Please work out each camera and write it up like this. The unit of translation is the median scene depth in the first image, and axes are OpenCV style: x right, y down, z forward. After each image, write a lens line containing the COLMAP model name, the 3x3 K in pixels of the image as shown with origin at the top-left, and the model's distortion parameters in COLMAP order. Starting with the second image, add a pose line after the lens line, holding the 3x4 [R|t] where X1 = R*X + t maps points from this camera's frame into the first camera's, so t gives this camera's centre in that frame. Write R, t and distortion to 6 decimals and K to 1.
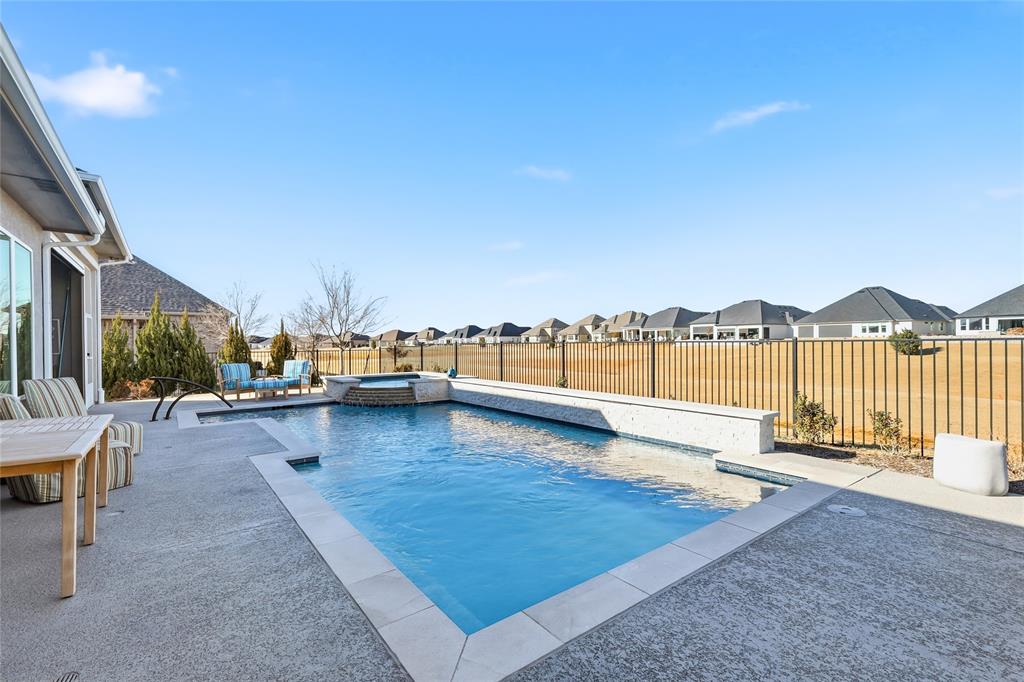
lens RADIAL K [[450.2, 0, 507.3], [0, 450.2, 342.1], [0, 0, 1]] dist [0.002288, 0.000330]
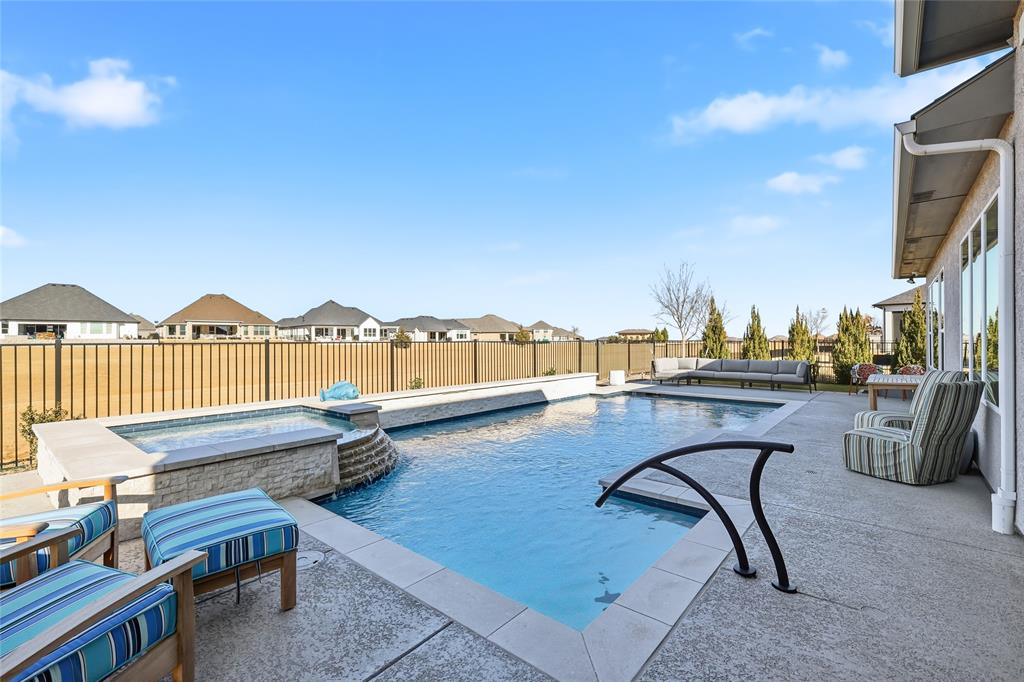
lens RADIAL K [[450.2, 0, 509.4], [0, 450.2, 342.7], [0, 0, 1]] dist [0.002288, 0.000330]
pose [[-0.214844, 0.006996, 0.976623, -0.931583], [0.002883, 0.999975, -0.006529, 0.010962], [-0.976644, 0.001413, -0.214859, 1.123046]]
